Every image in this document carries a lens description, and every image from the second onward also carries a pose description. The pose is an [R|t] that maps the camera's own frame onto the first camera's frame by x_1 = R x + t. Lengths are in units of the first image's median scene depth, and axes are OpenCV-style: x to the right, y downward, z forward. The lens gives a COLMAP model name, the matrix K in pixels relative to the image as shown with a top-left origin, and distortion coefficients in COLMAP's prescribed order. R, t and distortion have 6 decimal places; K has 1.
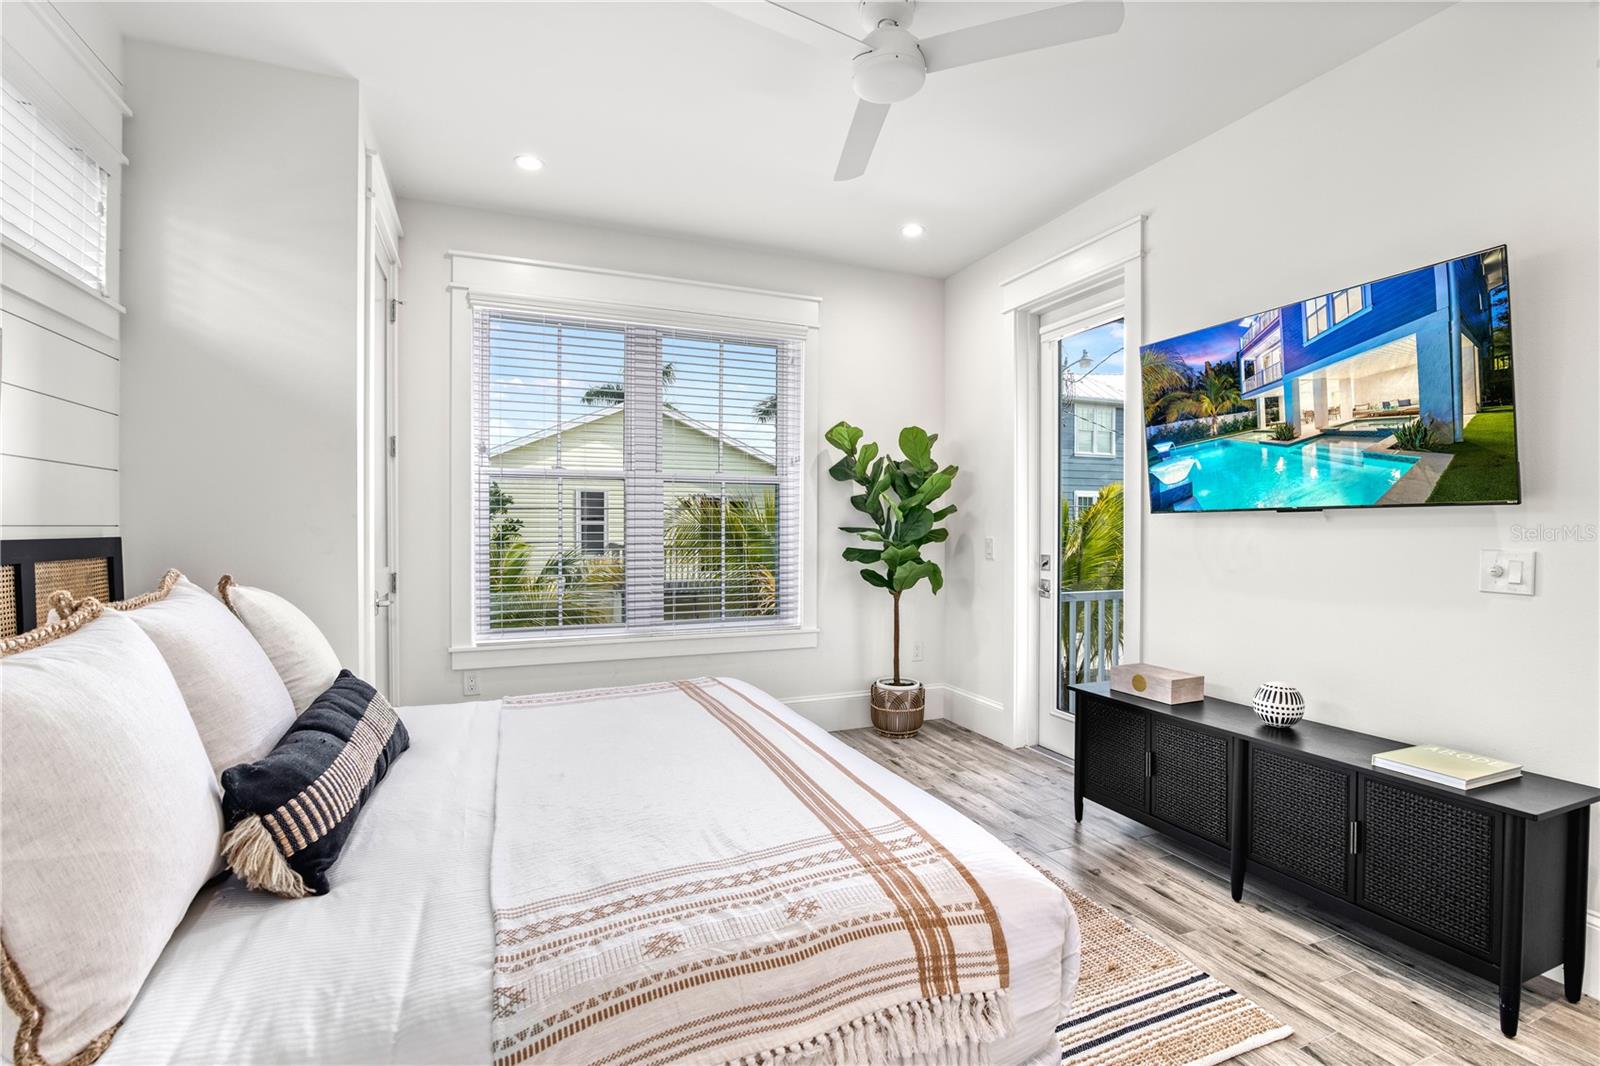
lens RADIAL K [[736.8, 0, 796.5], [0, 736.8, 518.2], [0, 0, 1]] dist [-0.019832, 0.000957]
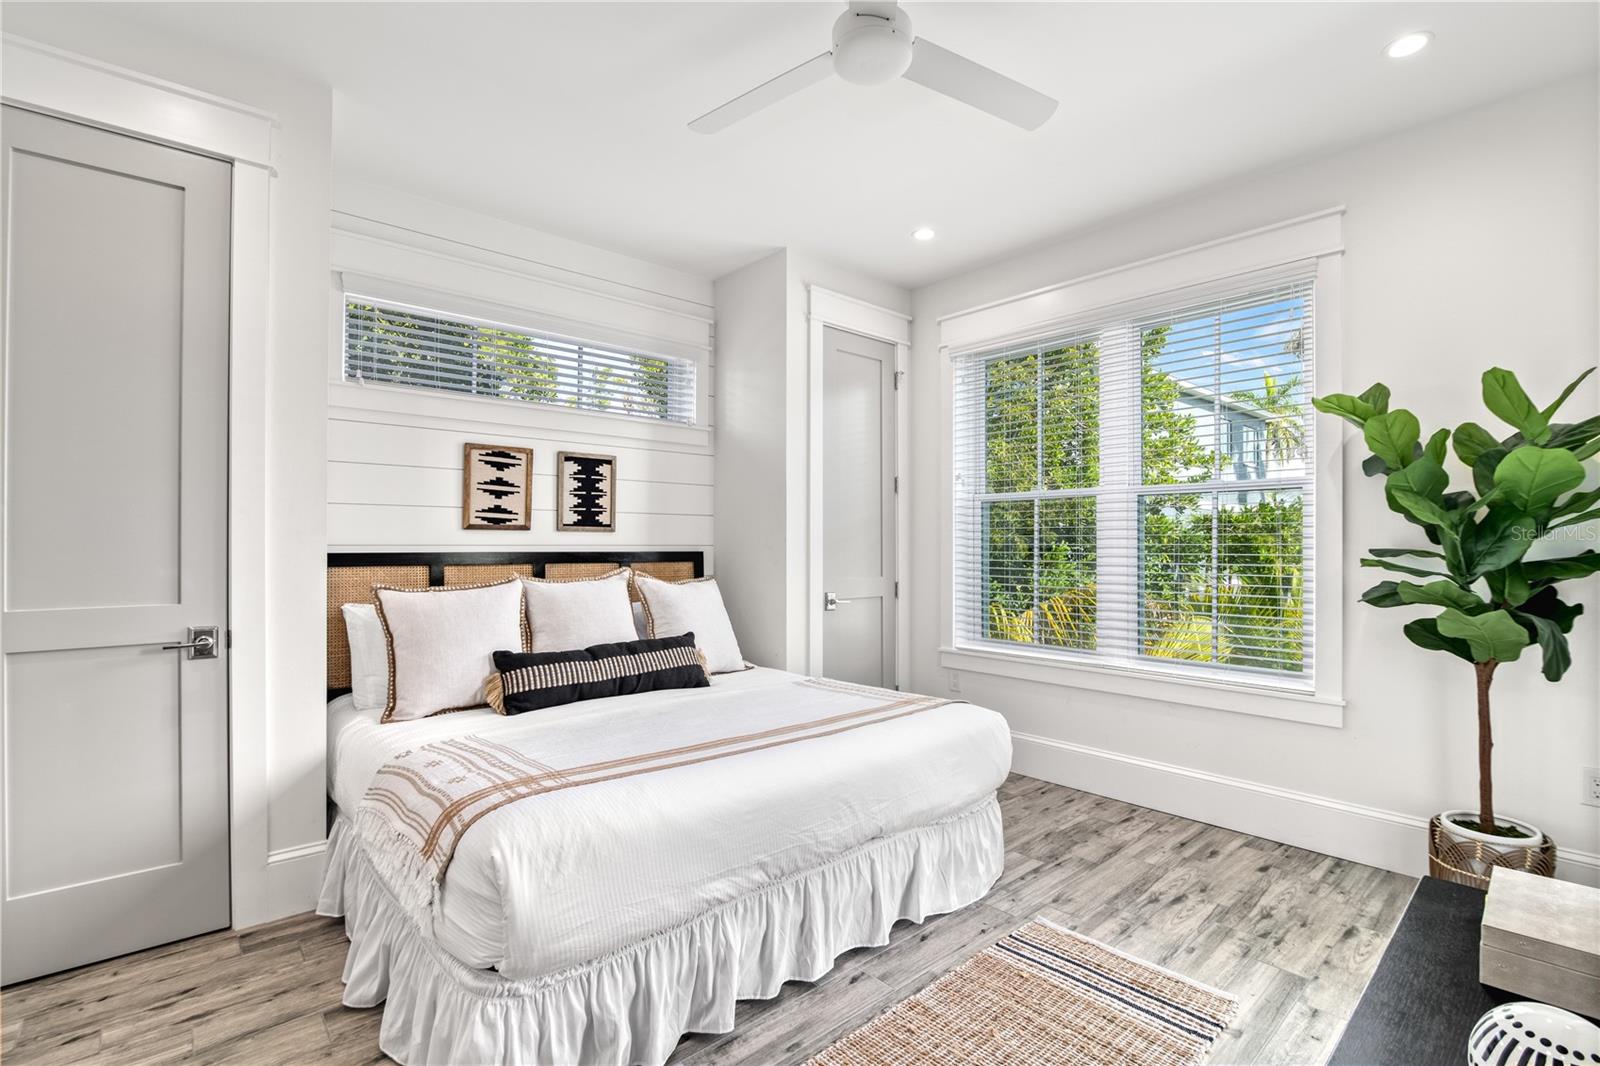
lens RADIAL K [[736.8, 0, 805.1], [0, 736.8, 525.4], [0, 0, 1]] dist [-0.019832, 0.000957]
pose [[0.334538, -0.022329, -0.942118, 0.655094], [0.007506, 0.999751, -0.021029, 0.000498], [0.942352, -0.000037, 0.334623, 0.423323]]
